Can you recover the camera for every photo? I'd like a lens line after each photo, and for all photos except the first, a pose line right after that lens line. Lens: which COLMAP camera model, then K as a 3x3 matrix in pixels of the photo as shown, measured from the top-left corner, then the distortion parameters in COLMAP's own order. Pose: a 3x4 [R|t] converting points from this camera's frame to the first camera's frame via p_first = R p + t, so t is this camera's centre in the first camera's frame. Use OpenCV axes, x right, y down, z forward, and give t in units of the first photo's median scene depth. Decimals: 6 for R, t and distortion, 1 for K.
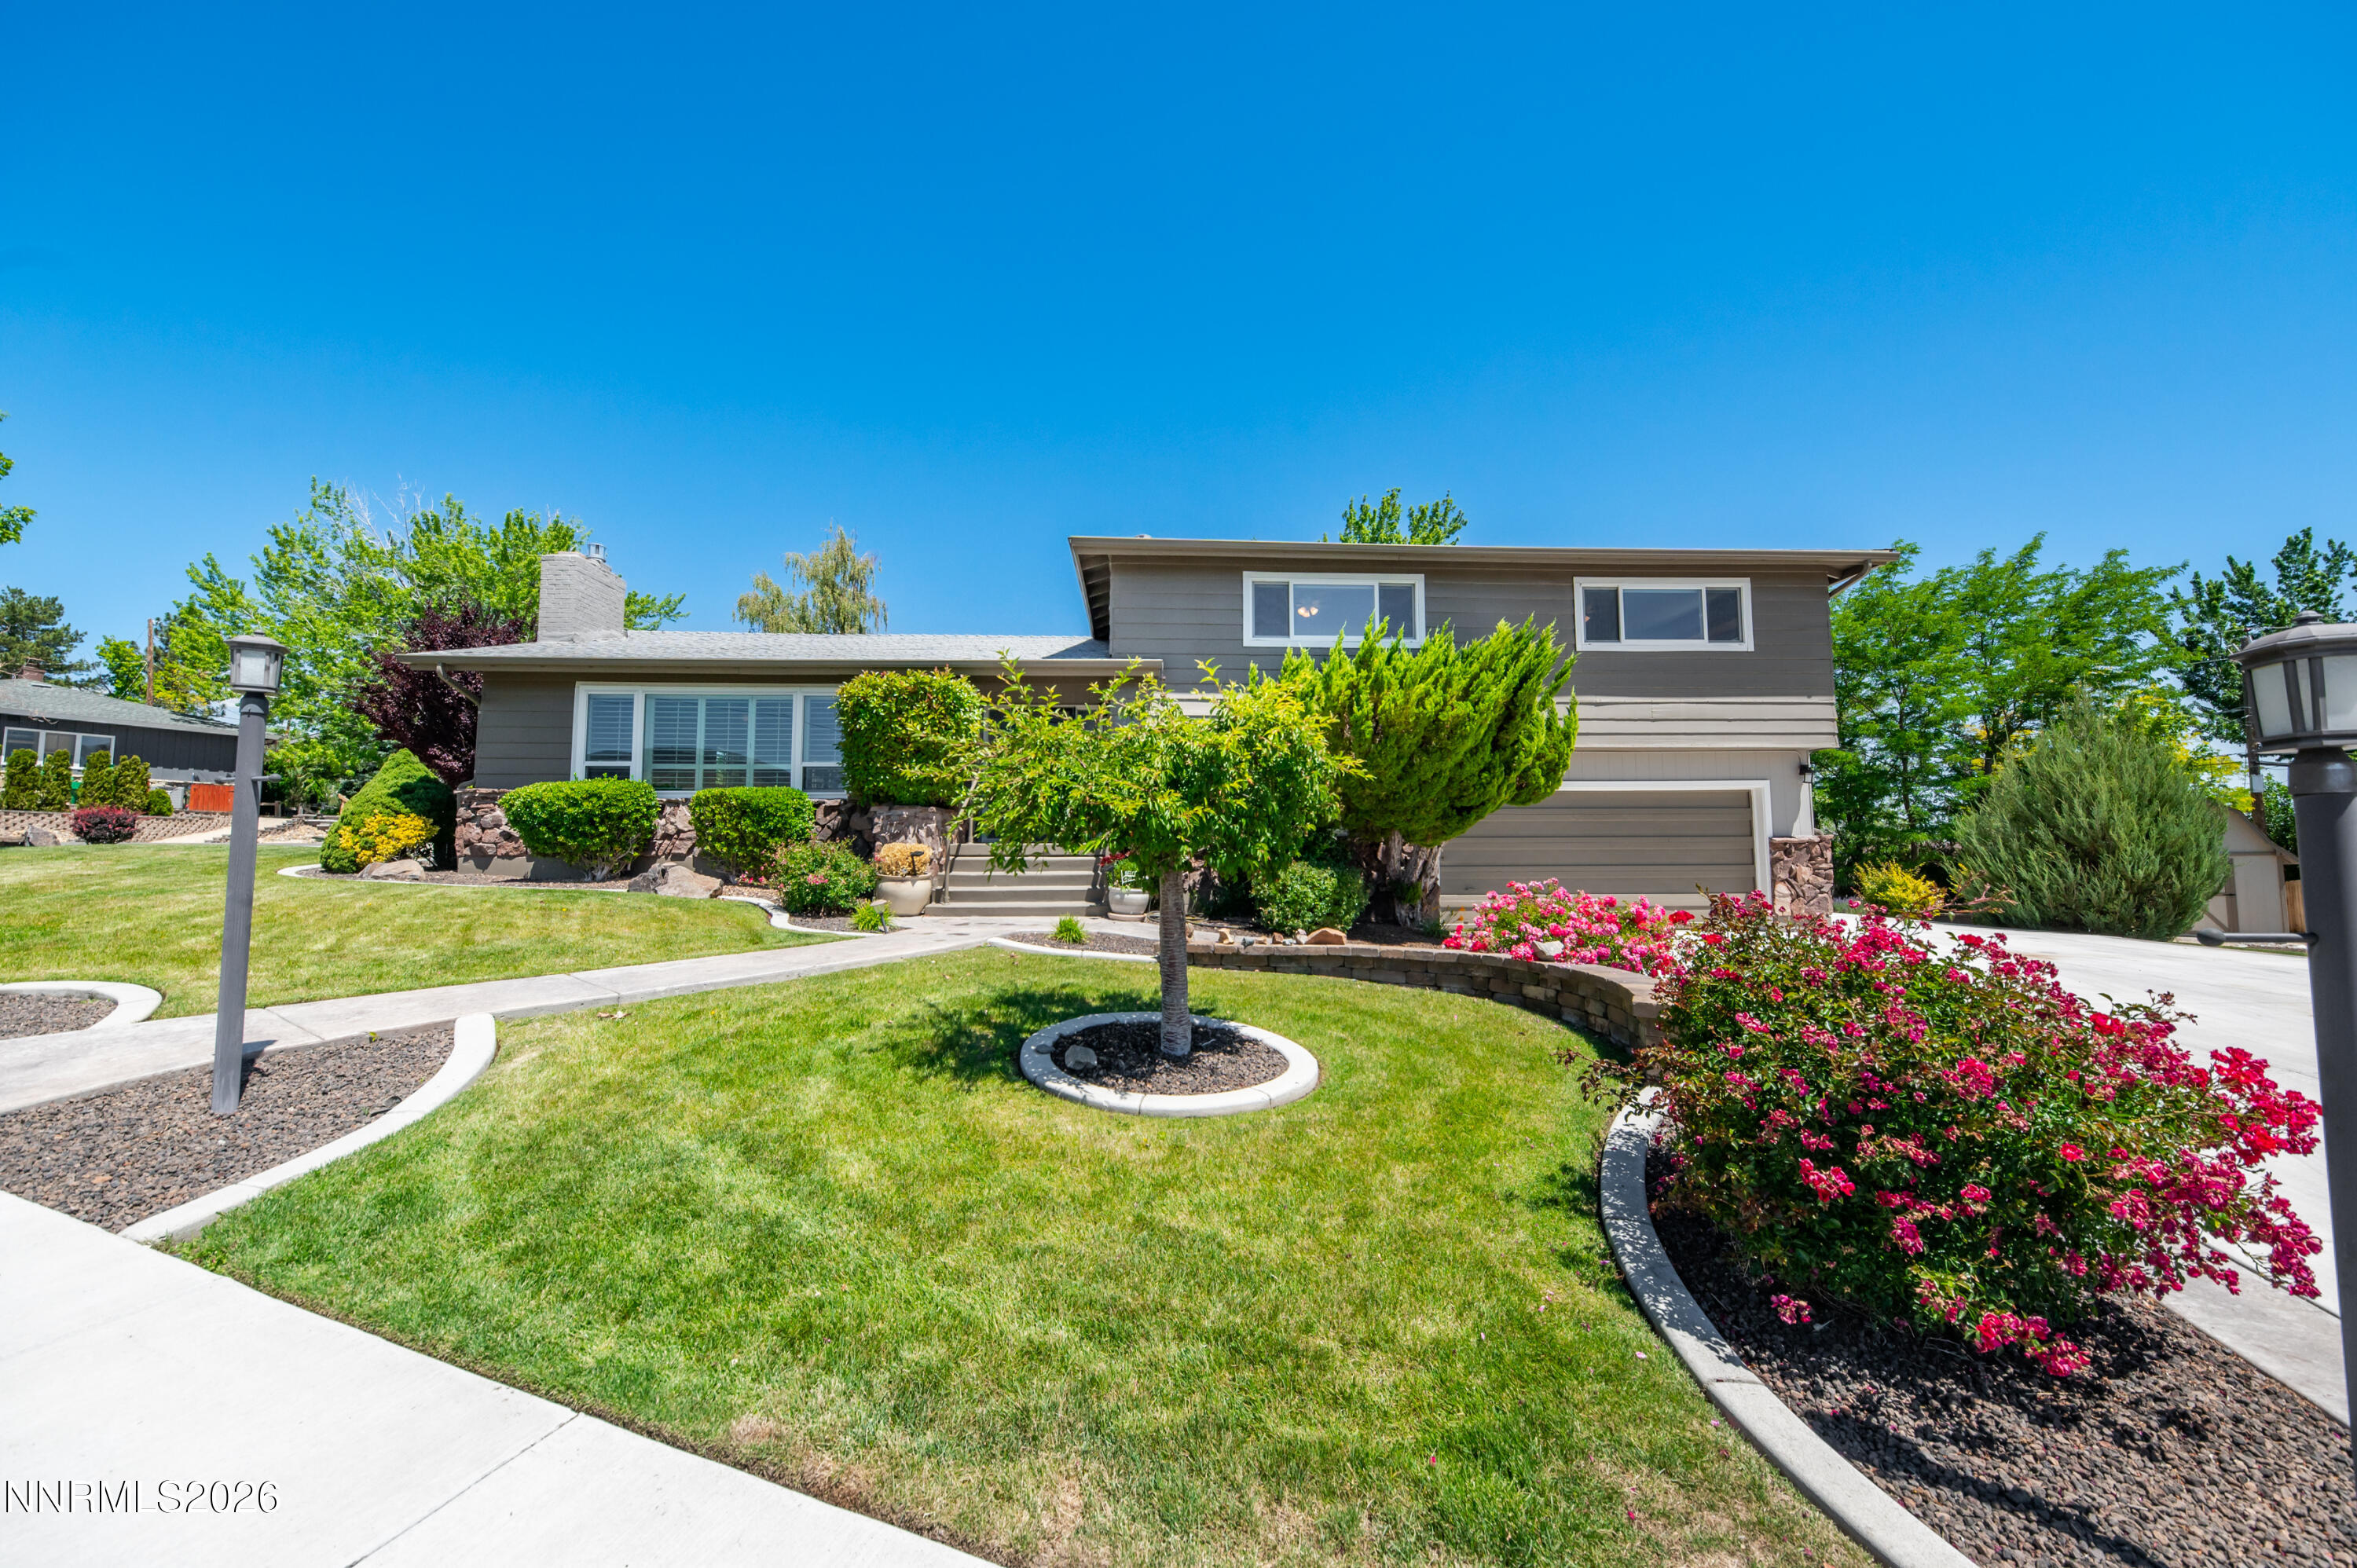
lens RADIAL K [[826.8, 0, 1184.6], [0, 826.8, 789.2], [0, 0, 1]] dist [0.000435, -0.001582]
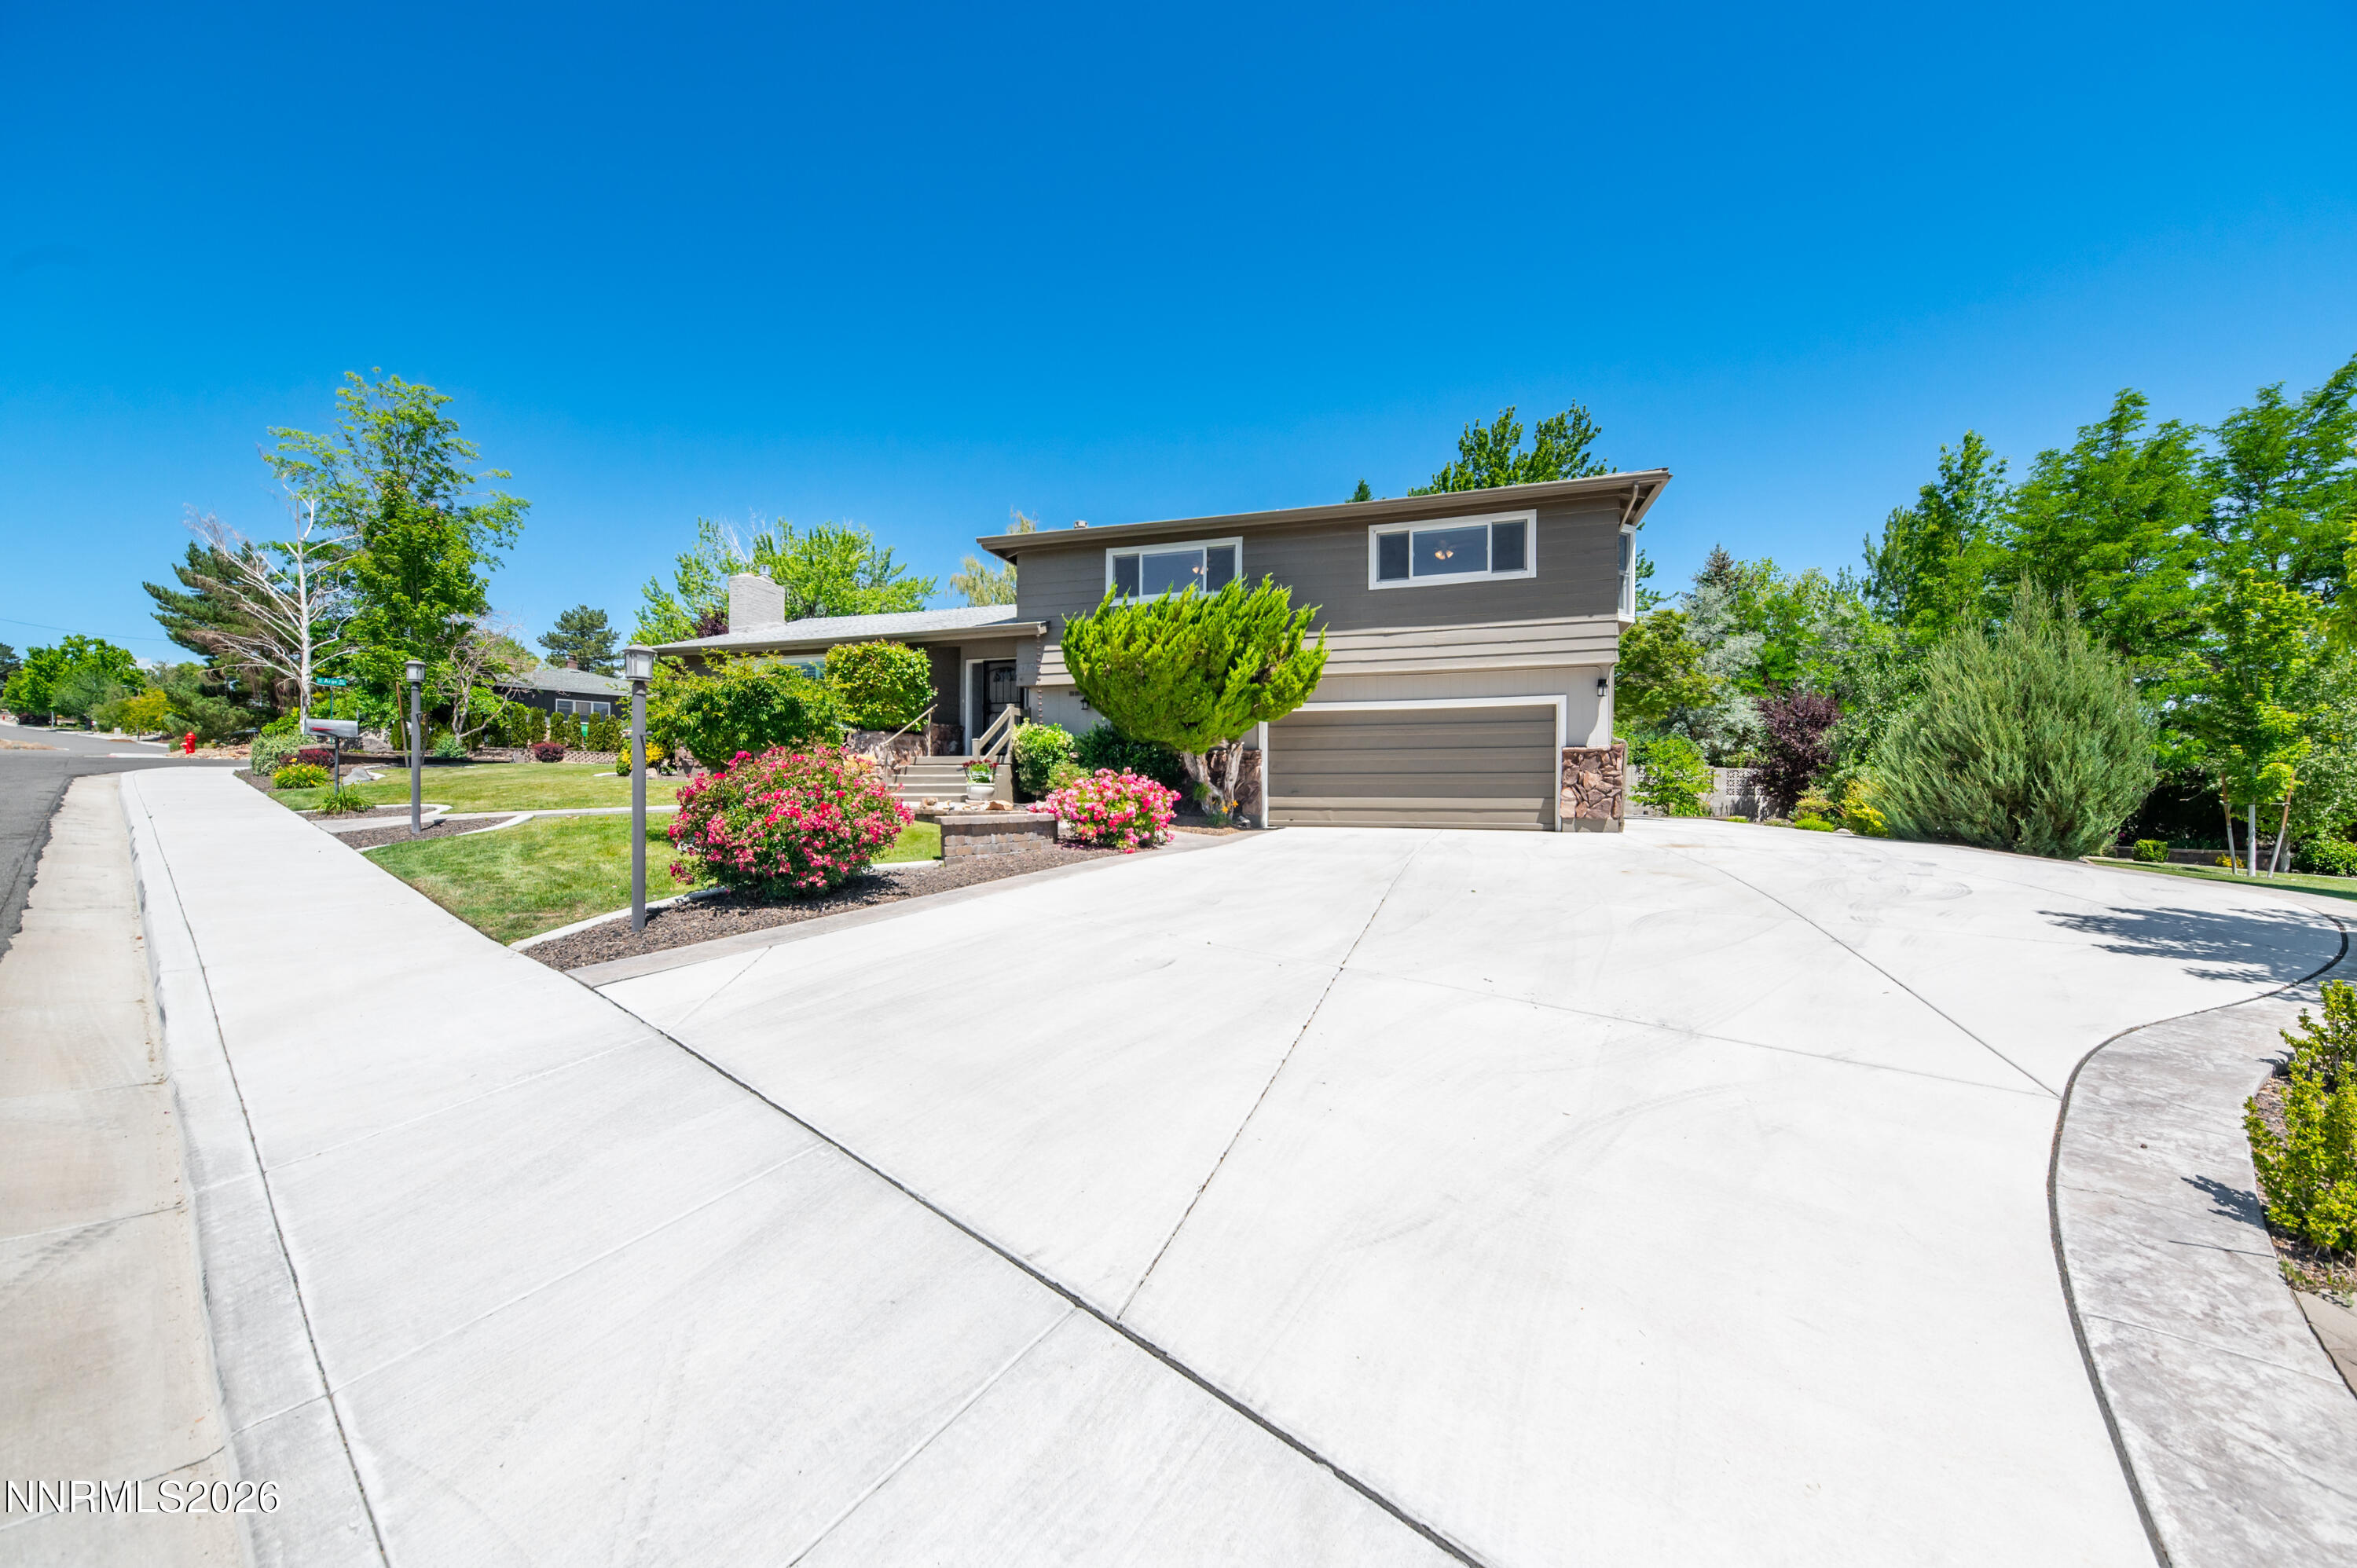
lens RADIAL K [[826.8, 0, 1187.0], [0, 826.8, 779.7], [0, 0, 1]] dist [0.000435, -0.001582]
pose [[0.938458, 0.000784, -0.345392, 0.649344], [0.020057, 0.998186, 0.056761, 0.030837], [0.344810, -0.060195, 0.936740, -0.210222]]
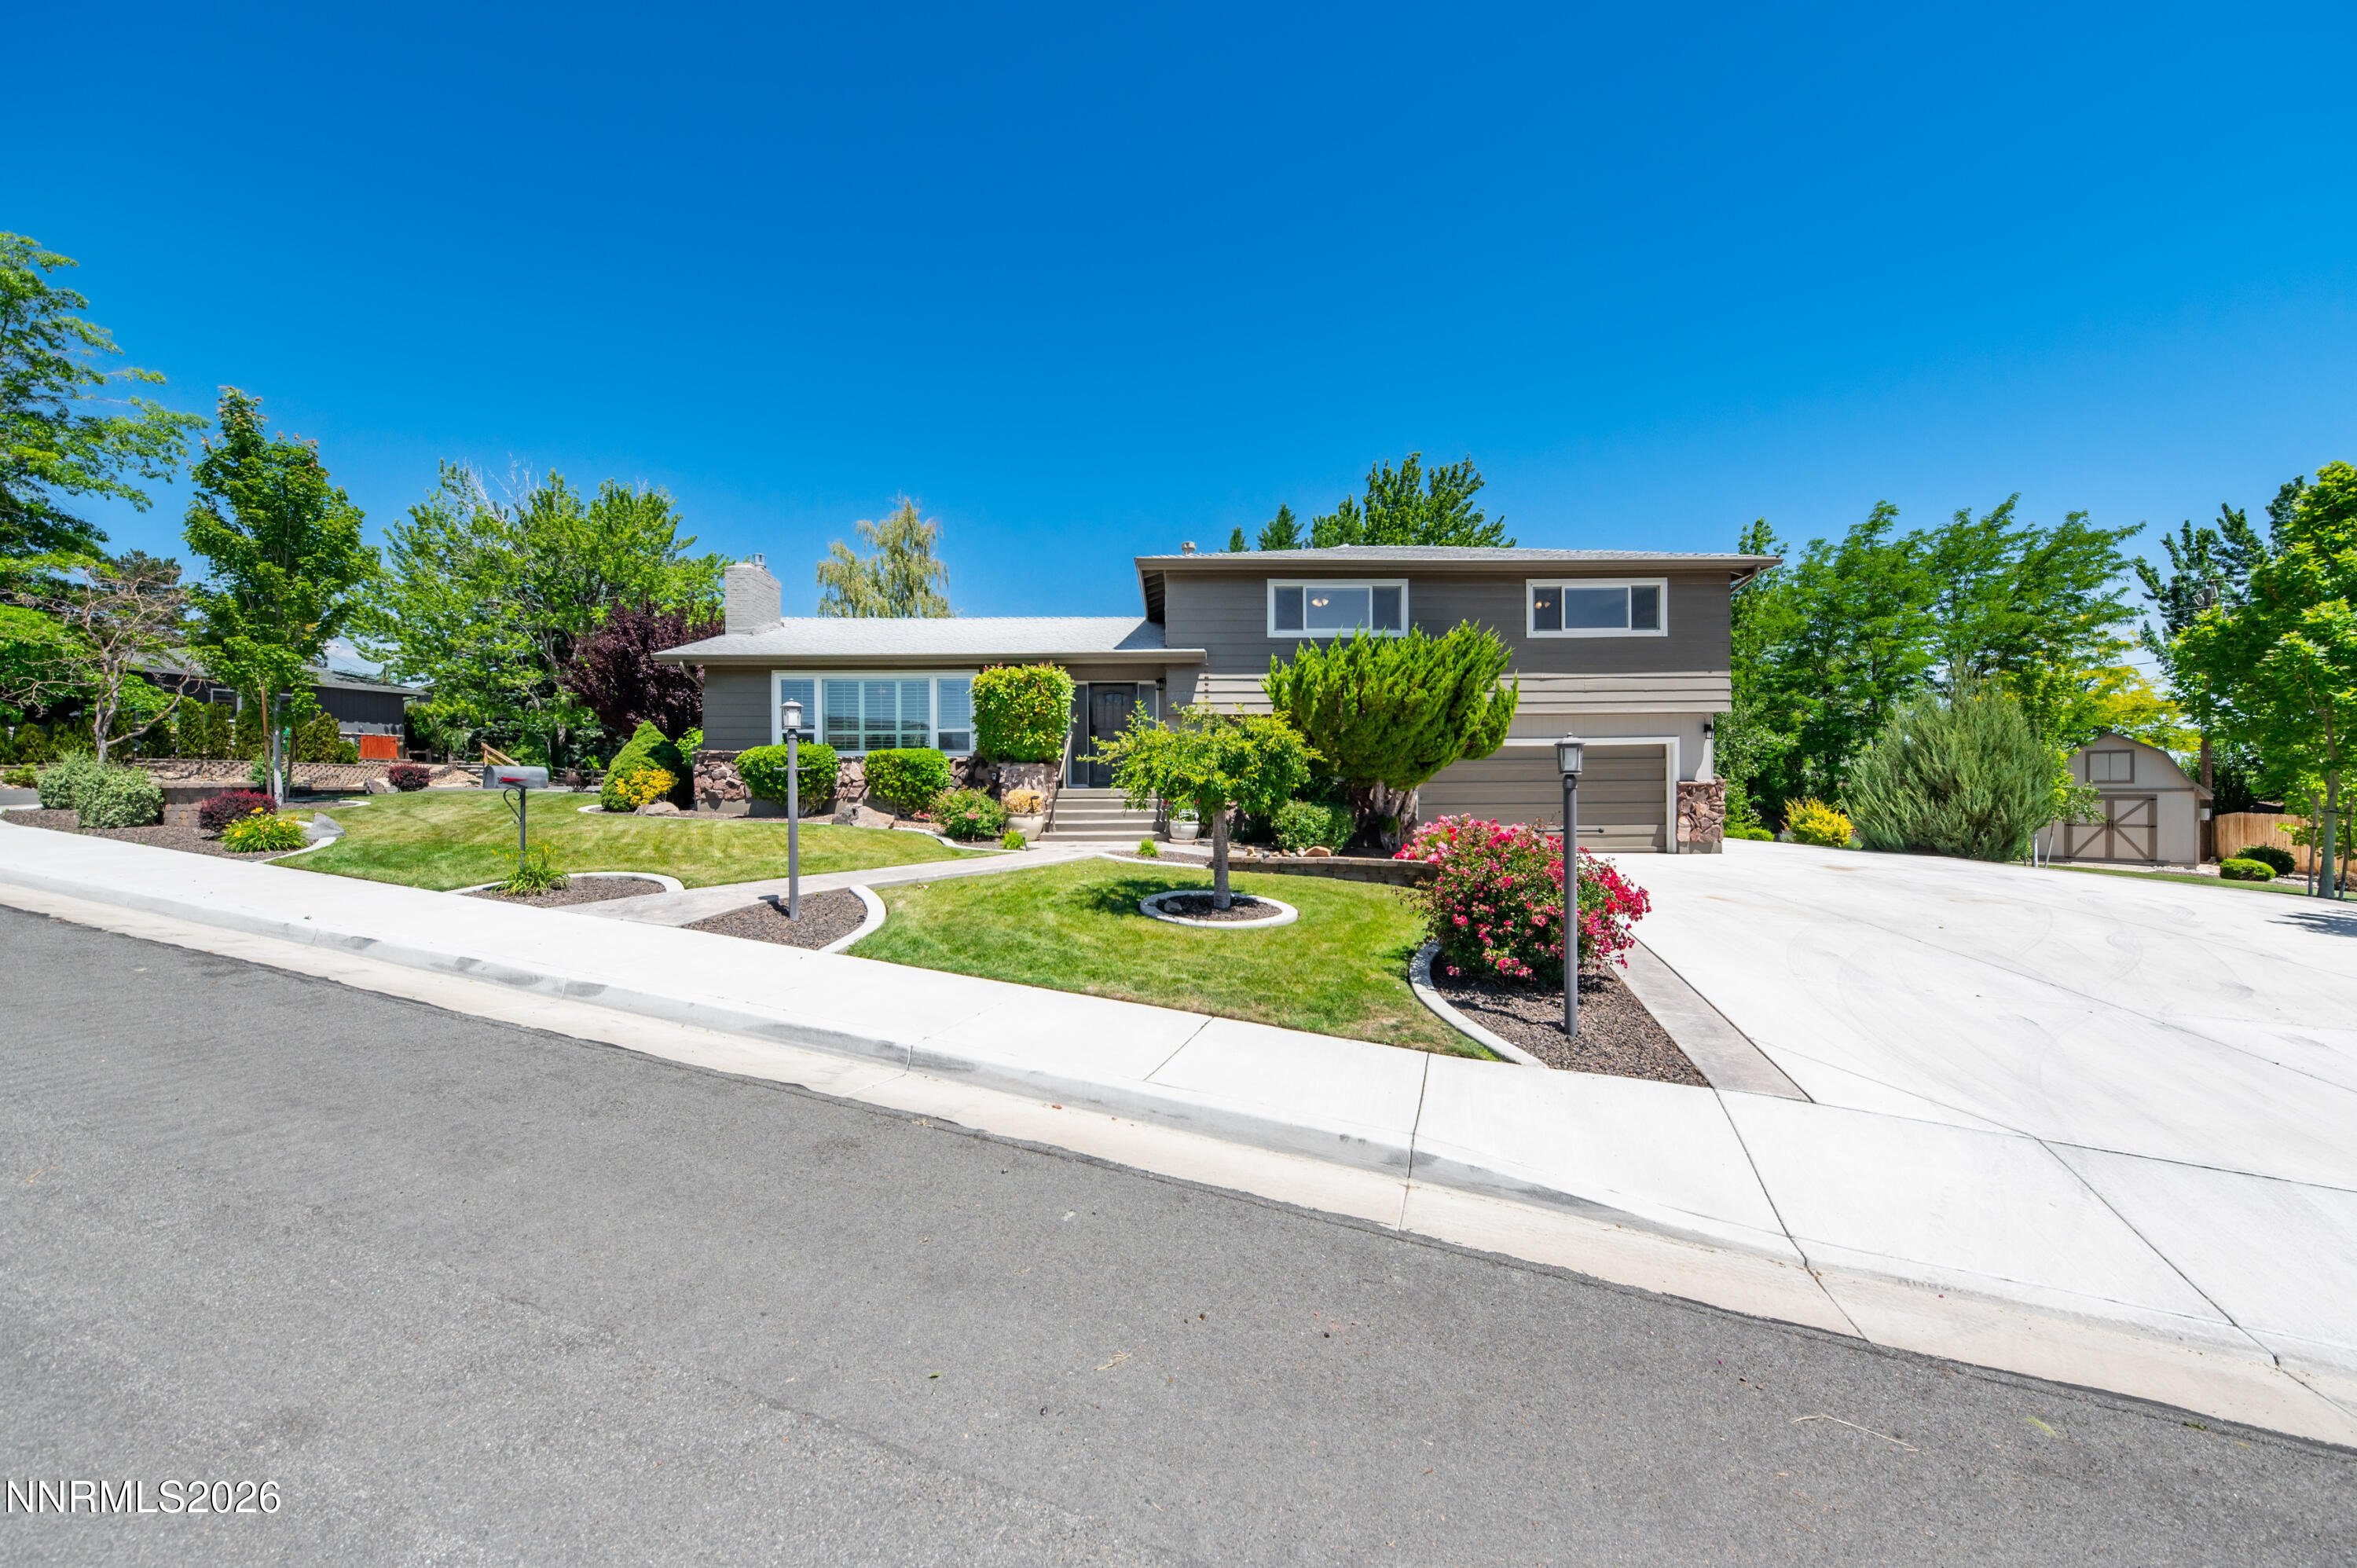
lens RADIAL K [[826.8, 0, 1187.0], [0, 826.8, 790.2], [0, 0, 1]] dist [0.000435, -0.001582]
pose [[0.999250, -0.003801, -0.038542, -0.006502], [0.006797, 0.996937, 0.077918, -0.034932], [0.038128, -0.078122, 0.996214, -0.328707]]
